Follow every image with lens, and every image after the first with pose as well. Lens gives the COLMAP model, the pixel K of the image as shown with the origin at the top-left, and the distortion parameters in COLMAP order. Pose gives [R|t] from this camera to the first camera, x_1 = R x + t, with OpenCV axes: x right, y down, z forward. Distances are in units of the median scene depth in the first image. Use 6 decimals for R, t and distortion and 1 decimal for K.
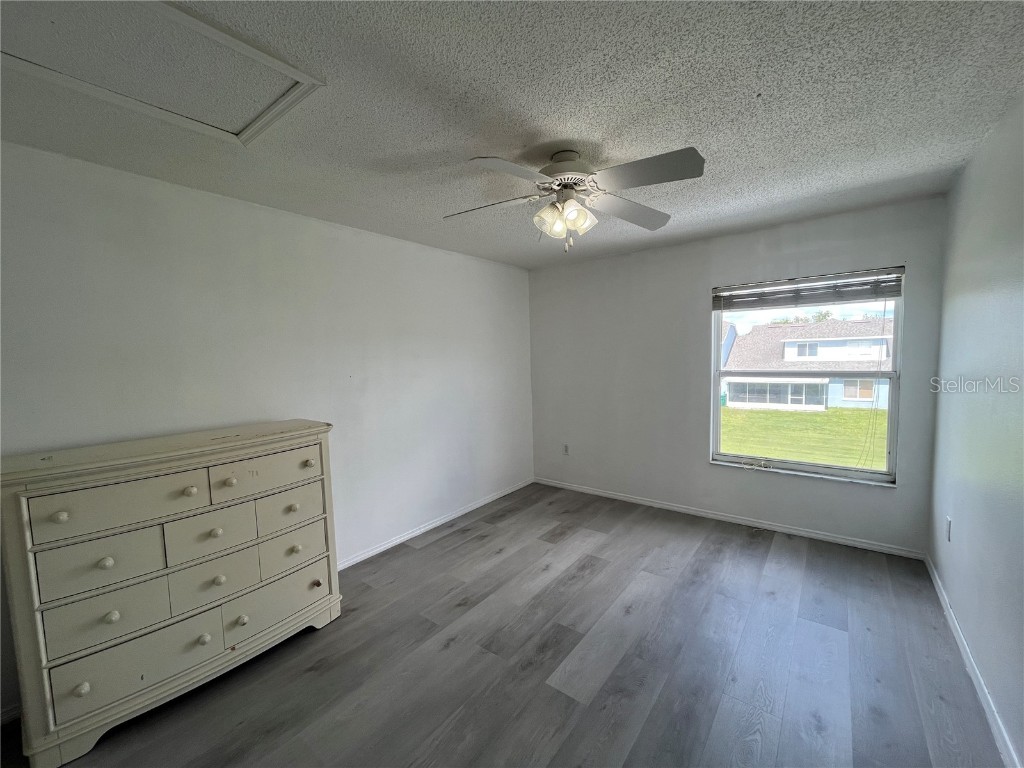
lens RADIAL K [[415.7, 0, 509.6], [0, 415.7, 387.5], [0, 0, 1]] dist [-0.004116, 0.000112]
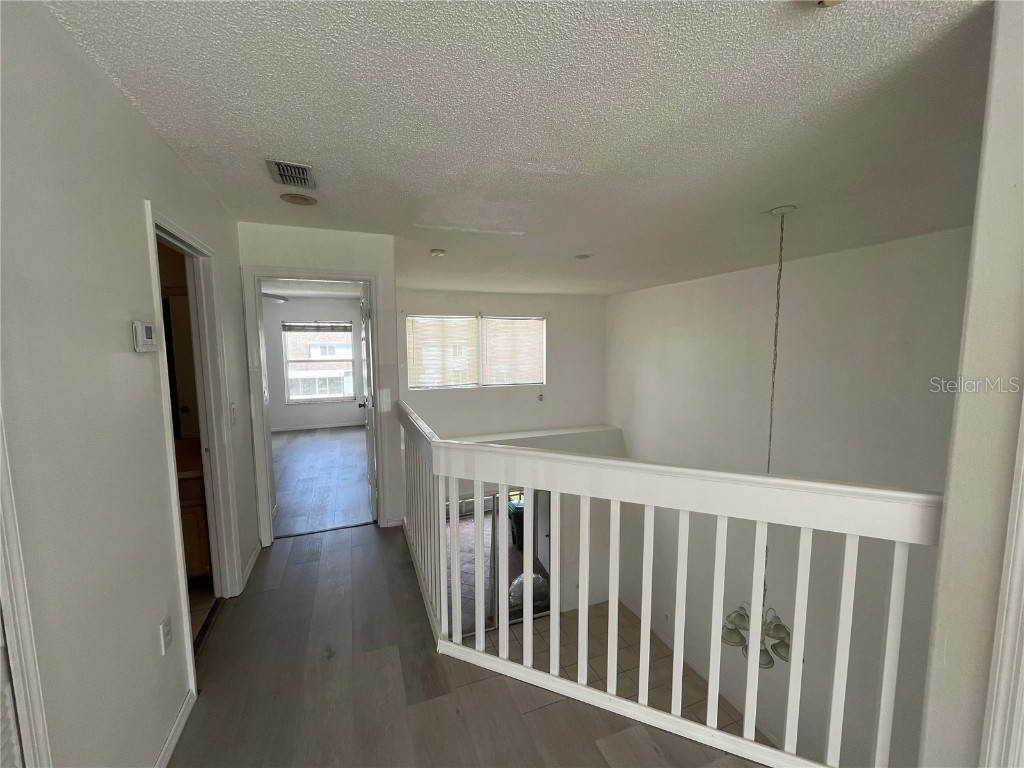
lens RADIAL K [[415.7, 0, 507.8], [0, 415.7, 389.0], [0, 0, 1]] dist [-0.004116, 0.000112]
pose [[0.517136, -0.065192, 0.853417, -1.527633], [0.061558, 0.997346, 0.038885, 0.195886], [-0.853687, 0.032426, 0.519776, -2.203415]]
